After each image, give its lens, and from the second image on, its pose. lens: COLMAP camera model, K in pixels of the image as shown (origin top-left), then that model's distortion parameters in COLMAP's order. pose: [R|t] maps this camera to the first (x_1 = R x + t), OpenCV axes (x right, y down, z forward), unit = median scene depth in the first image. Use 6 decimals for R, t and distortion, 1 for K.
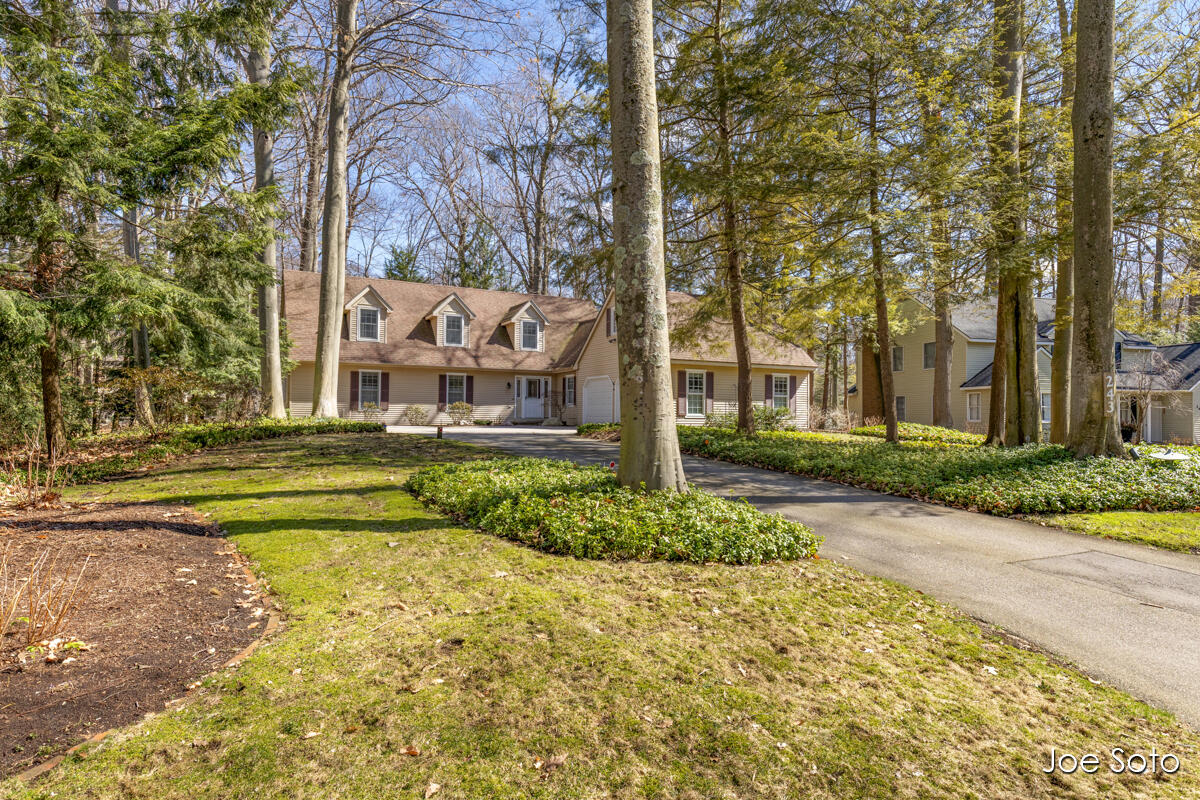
lens RADIAL K [[735.8, 0, 598.3], [0, 735.8, 393.6], [0, 0, 1]] dist [0.002577, 0.000736]
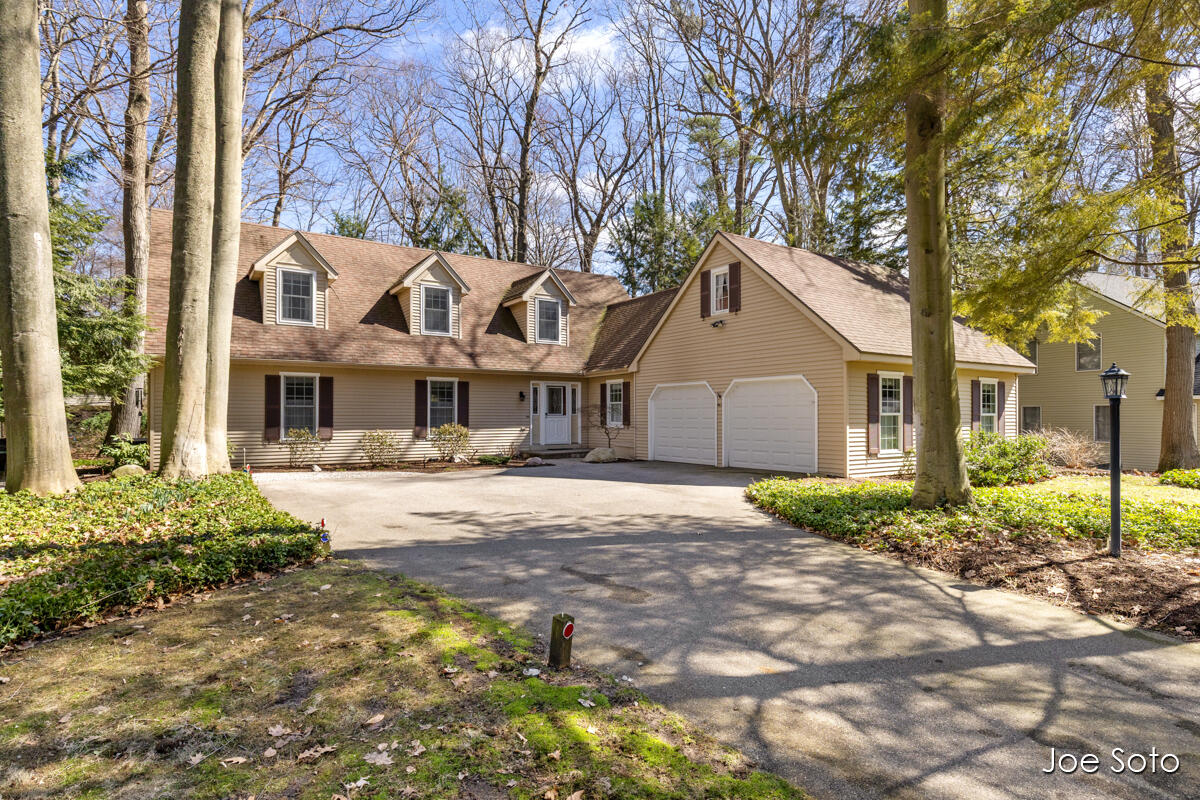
lens RADIAL K [[672.1, 0, 603.0], [0, 672.1, 406.1], [0, 0, 1]] dist [-0.006612, -0.001666]
pose [[0.994326, -0.006742, 0.106163, -0.114903], [0.004821, 0.999820, 0.018342, -0.013368], [-0.106267, -0.017727, 0.994180, 0.401806]]
